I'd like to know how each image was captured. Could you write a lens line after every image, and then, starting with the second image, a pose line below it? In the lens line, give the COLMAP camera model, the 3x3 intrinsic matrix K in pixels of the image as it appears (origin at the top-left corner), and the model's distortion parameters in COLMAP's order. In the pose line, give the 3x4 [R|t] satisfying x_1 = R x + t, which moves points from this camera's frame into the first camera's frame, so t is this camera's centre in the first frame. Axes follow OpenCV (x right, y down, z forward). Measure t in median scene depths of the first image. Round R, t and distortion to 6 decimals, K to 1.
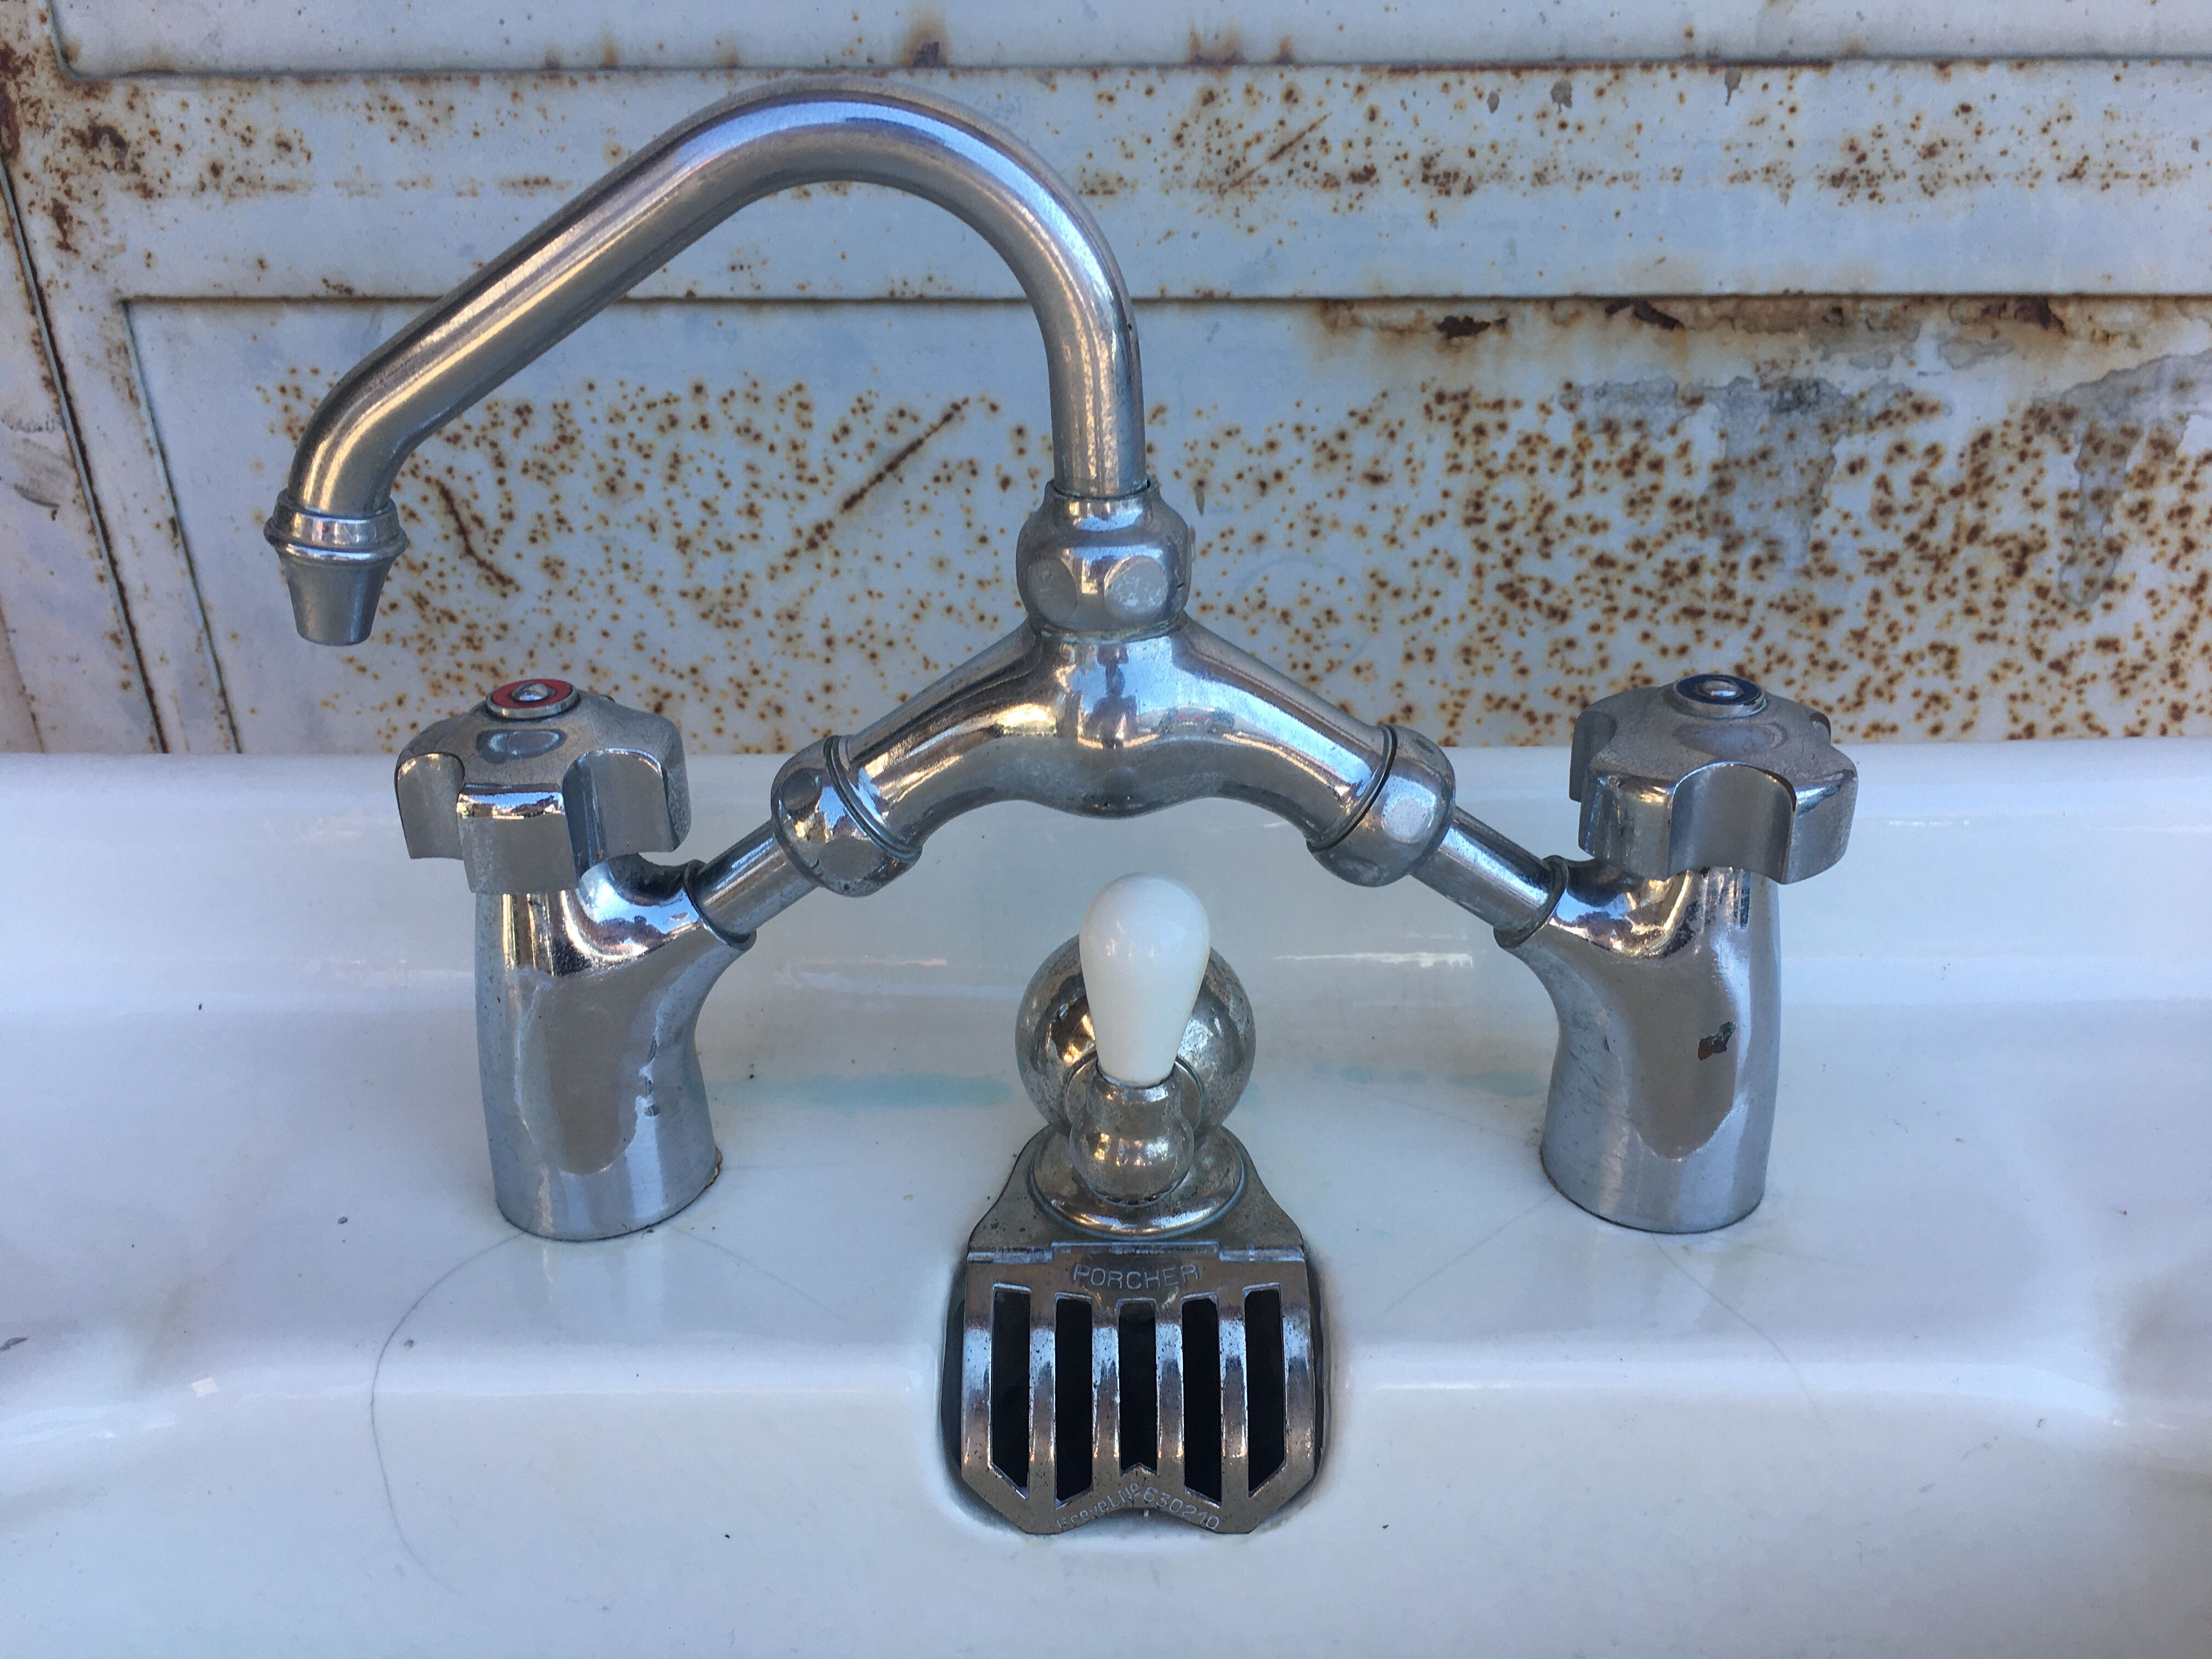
lens RADIAL K [[1899.9, 0, 1097.1], [0, 1899.9, 841.4], [0, 0, 1]] dist [0.072083, -0.118196]
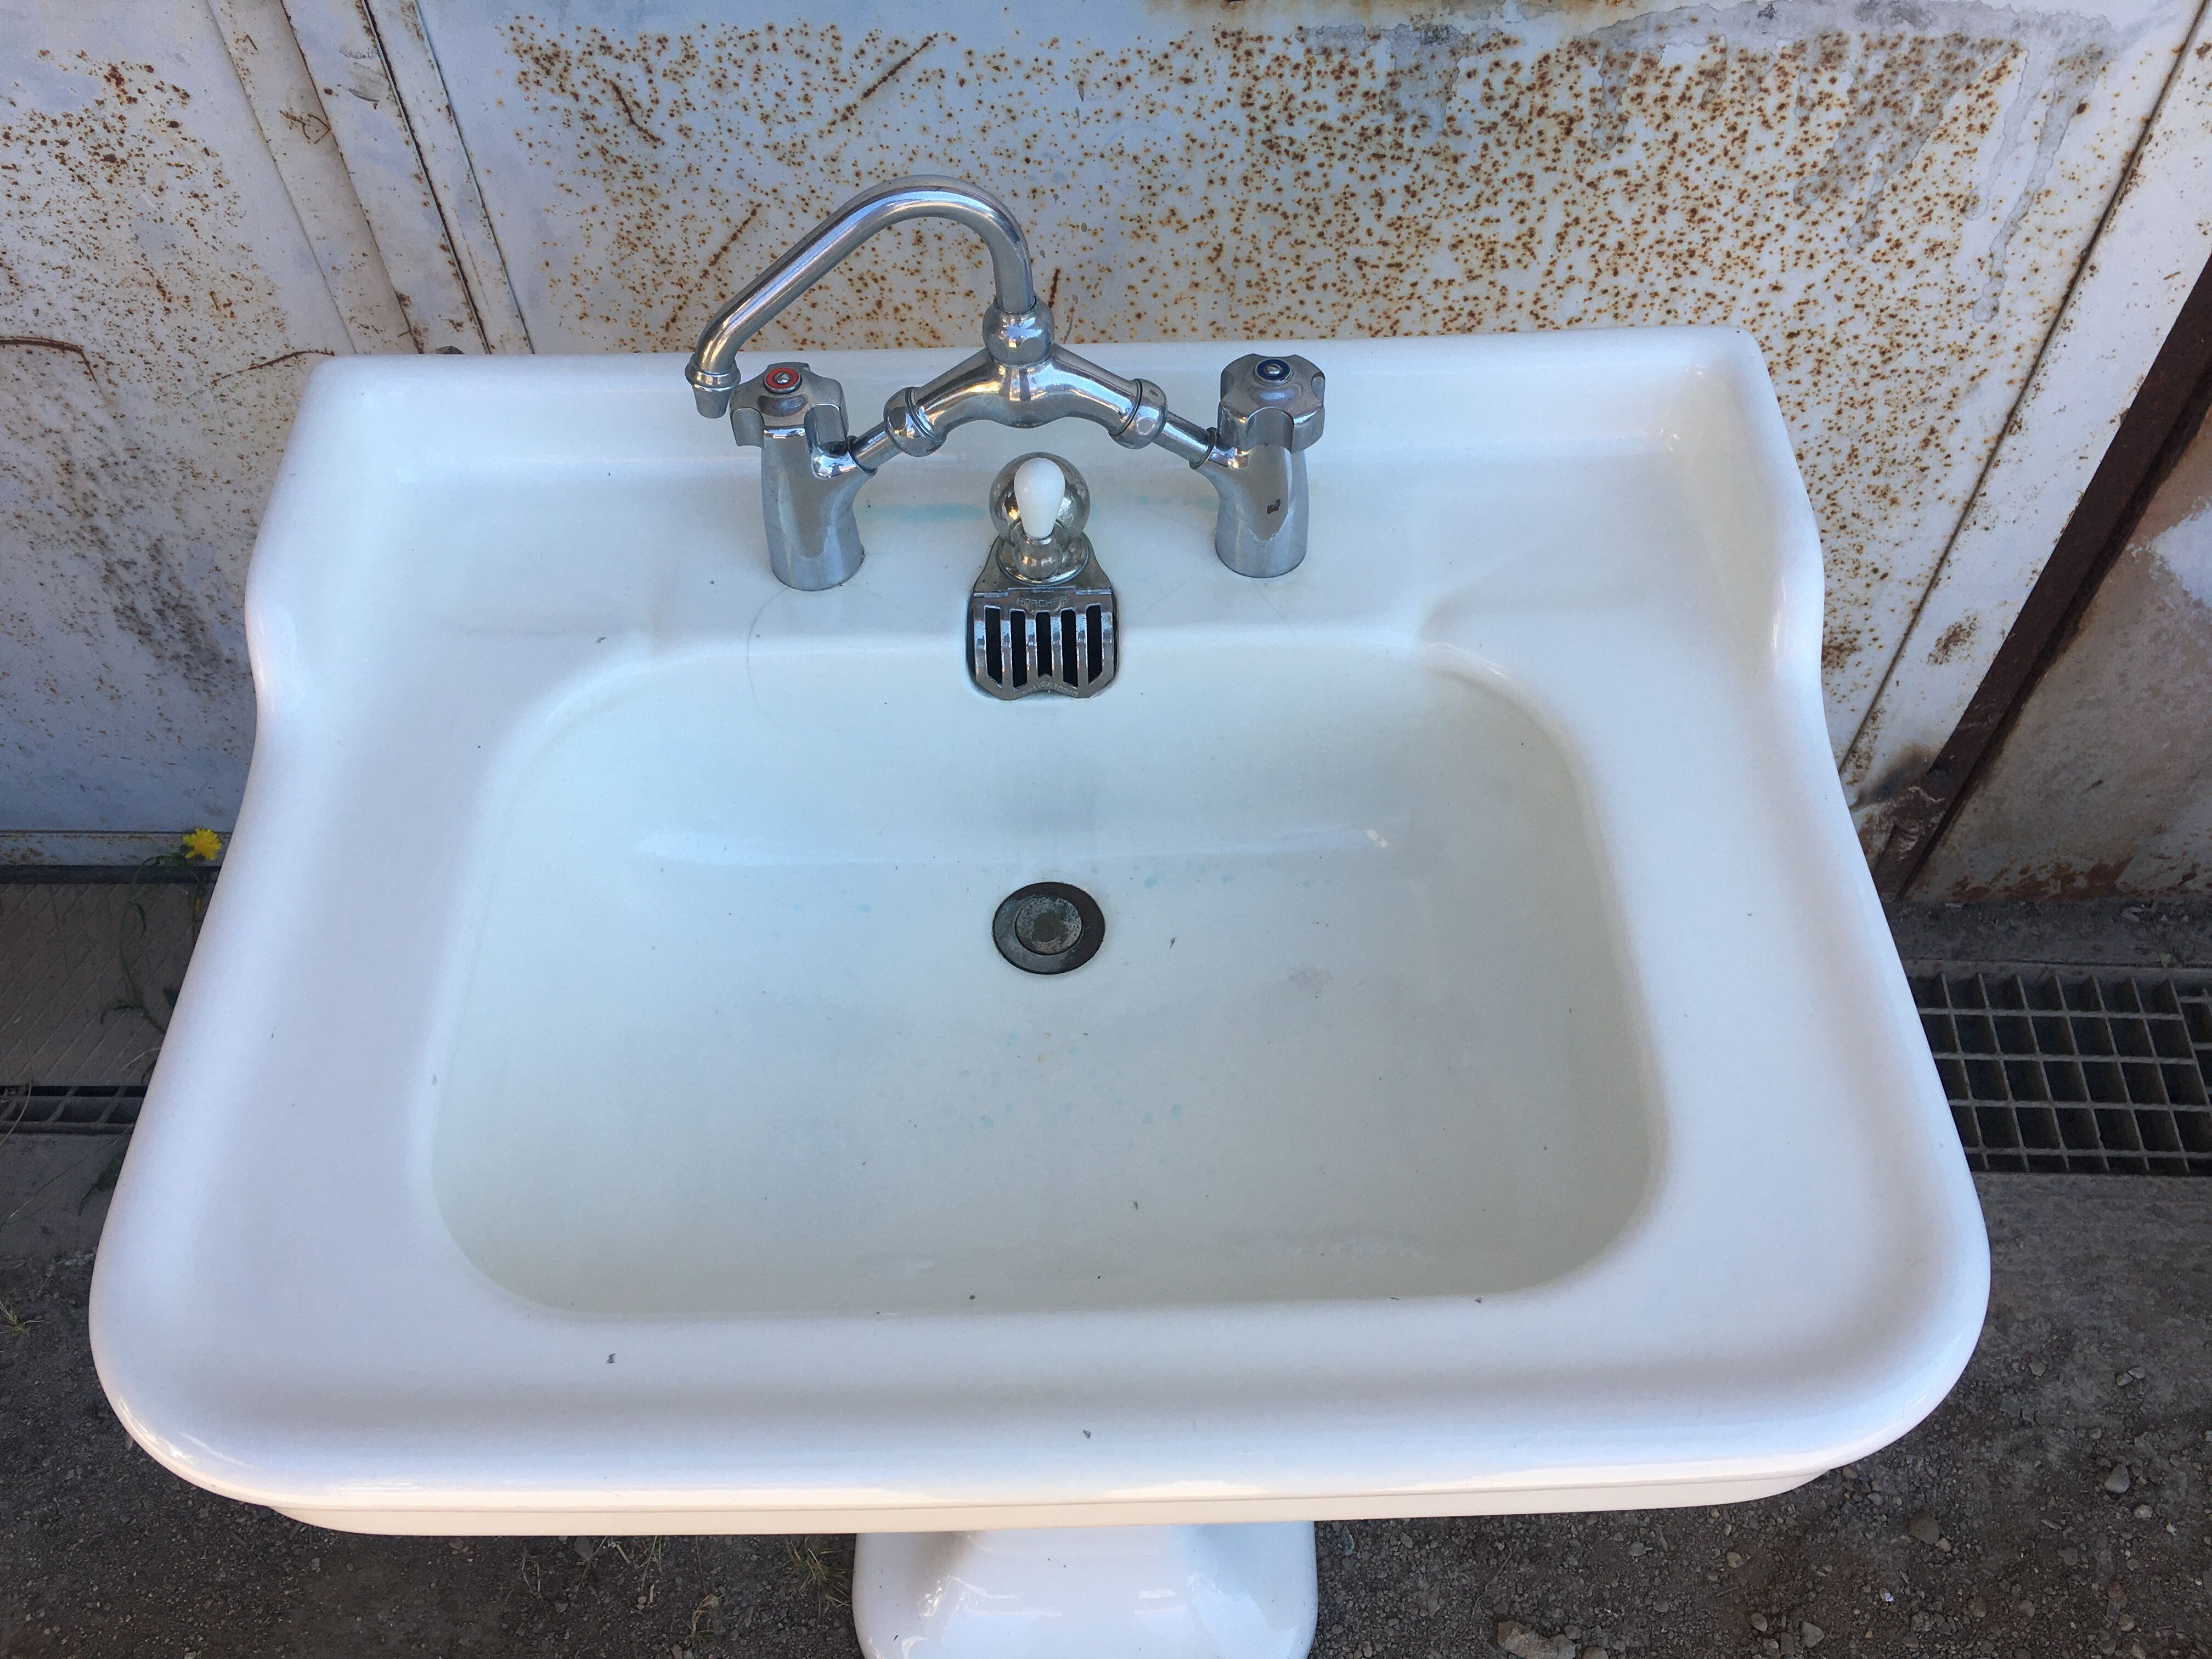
lens RADIAL K [[1899.9, 0, 1097.8], [0, 1899.9, 835.3], [0, 0, 1]] dist [0.072083, -0.118196]
pose [[0.999560, -0.024921, 0.016075, 0.026368], [0.015413, 0.899654, 0.436332, -0.332789], [-0.025336, -0.435892, 0.899642, -0.785174]]
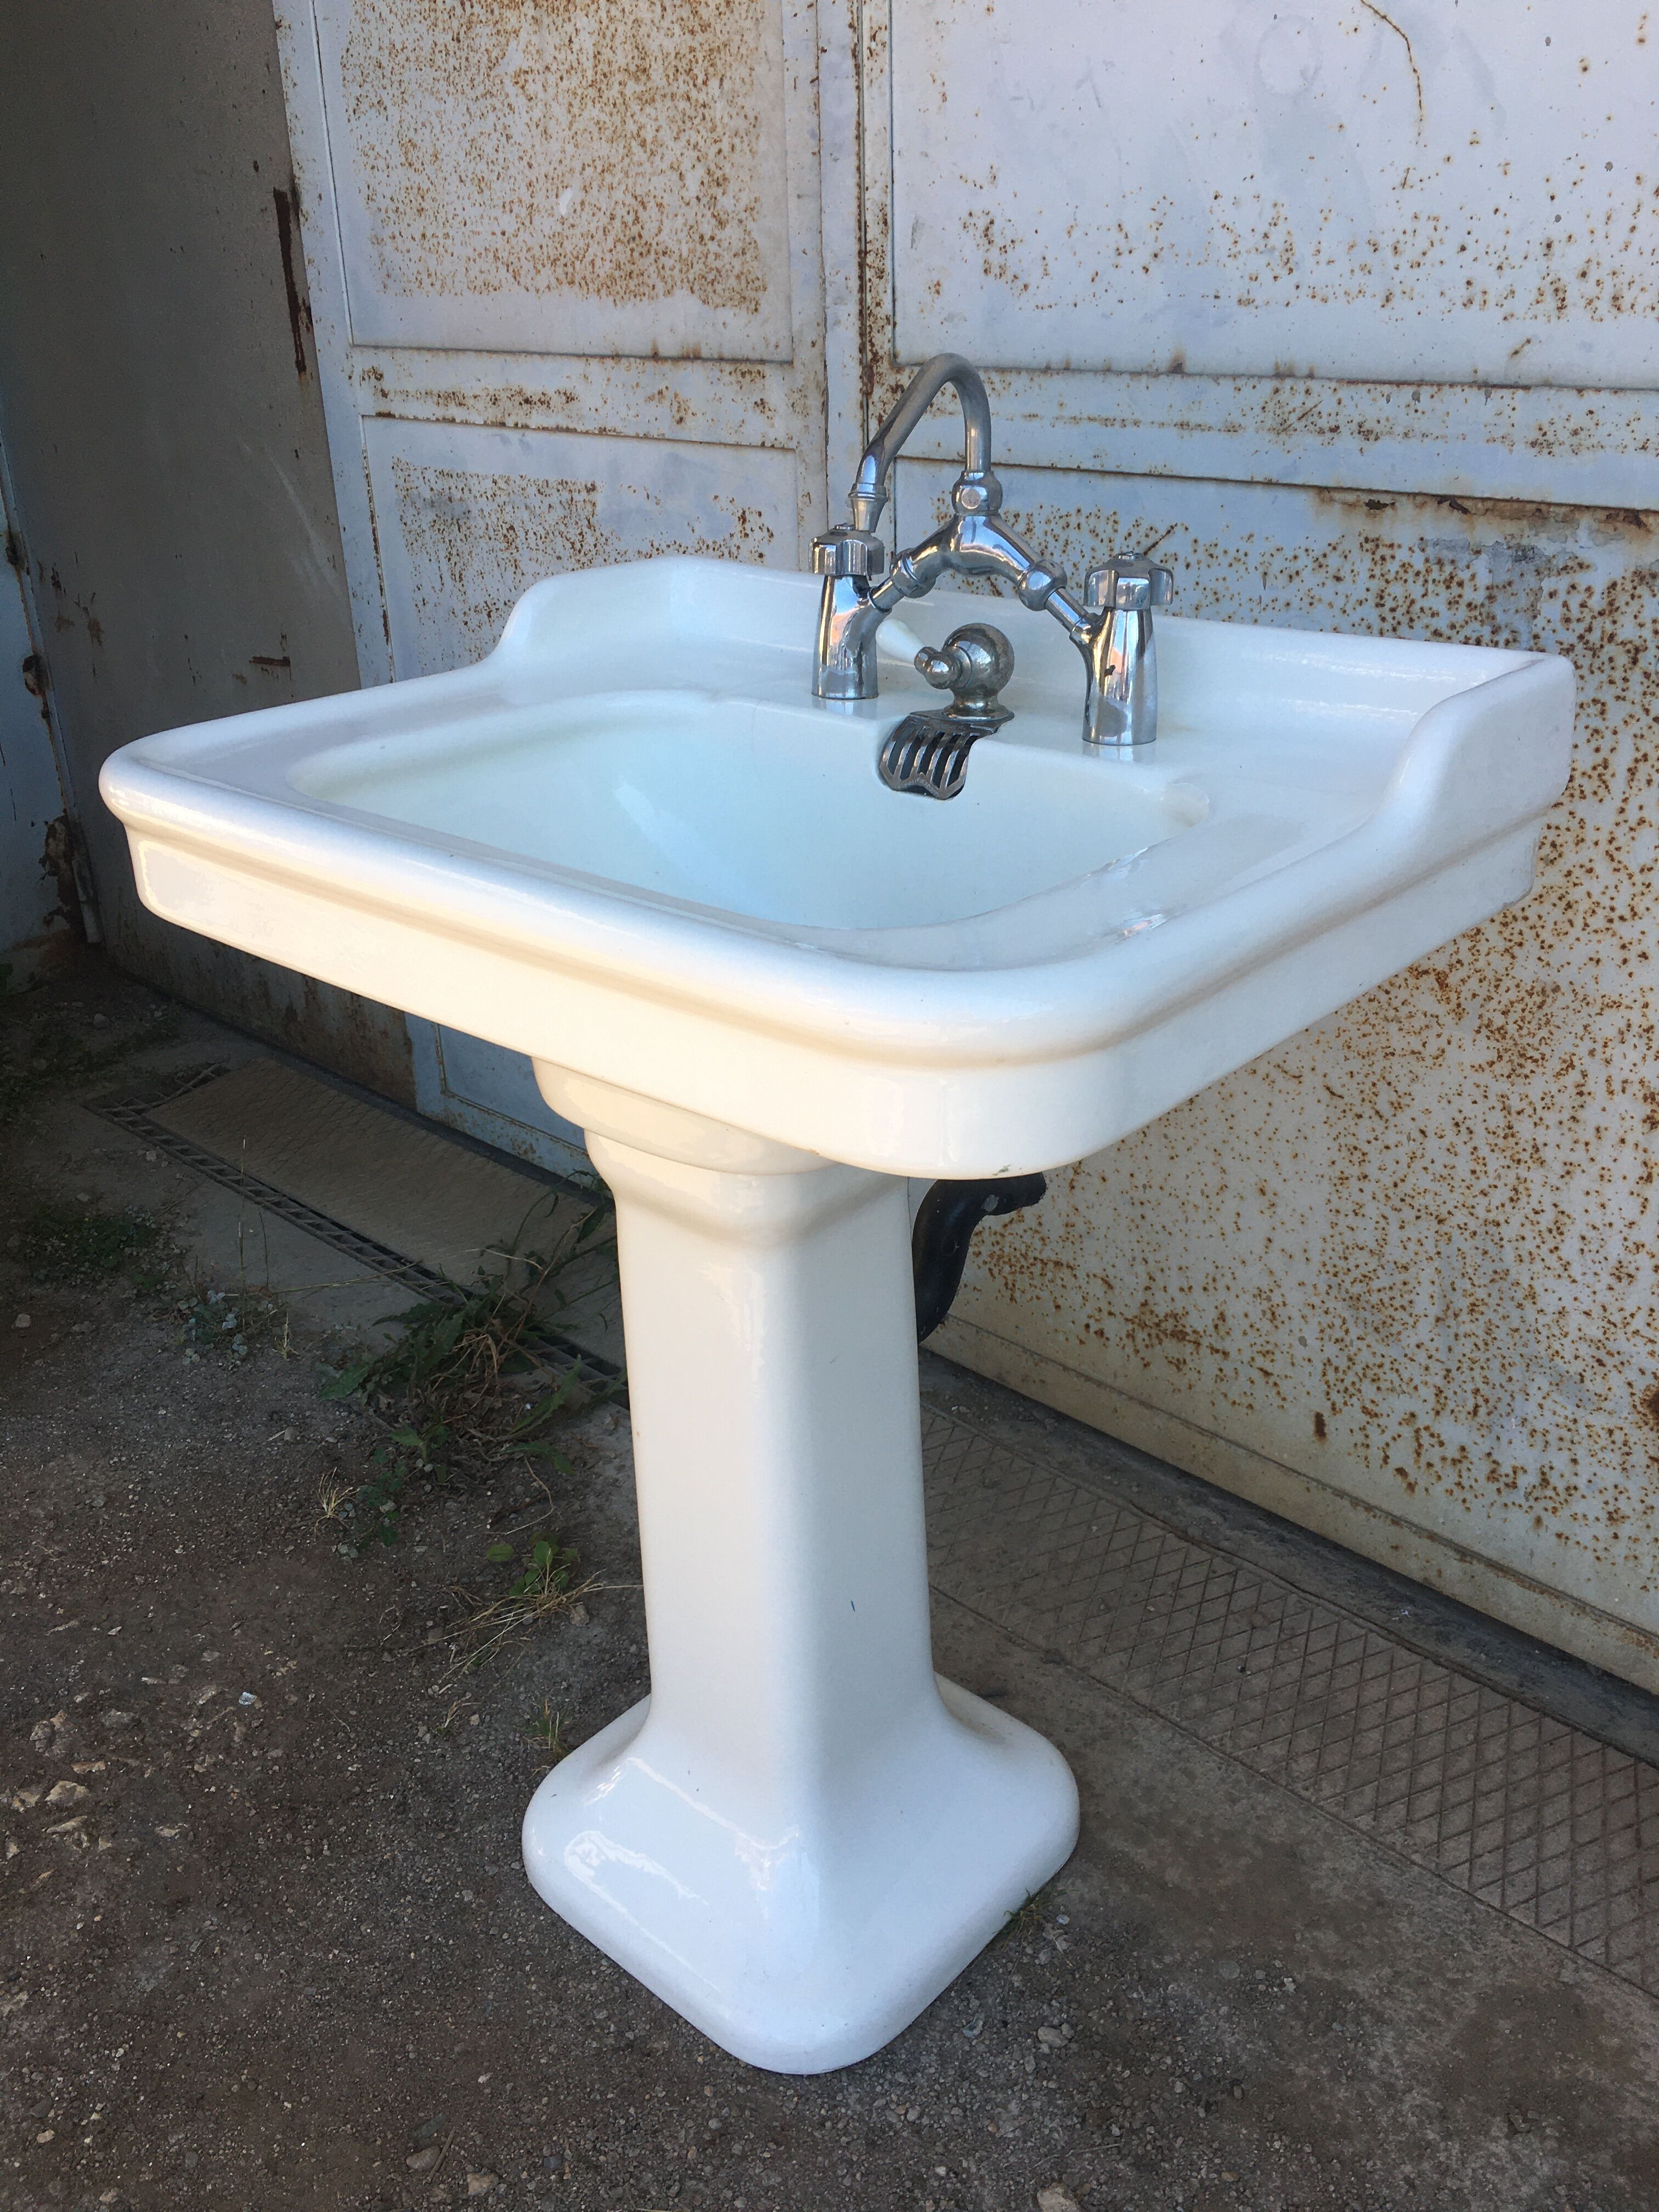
lens RADIAL K [[1899.9, 0, 823.3], [0, 1899.9, 1115.4], [0, 0, 1]] dist [0.072083, -0.118196]
pose [[0.764794, 0.270371, -0.584799, 1.123231], [-0.297847, 0.953240, 0.051192, 0.440266], [0.571295, 0.135029, 0.809561, -0.963521]]
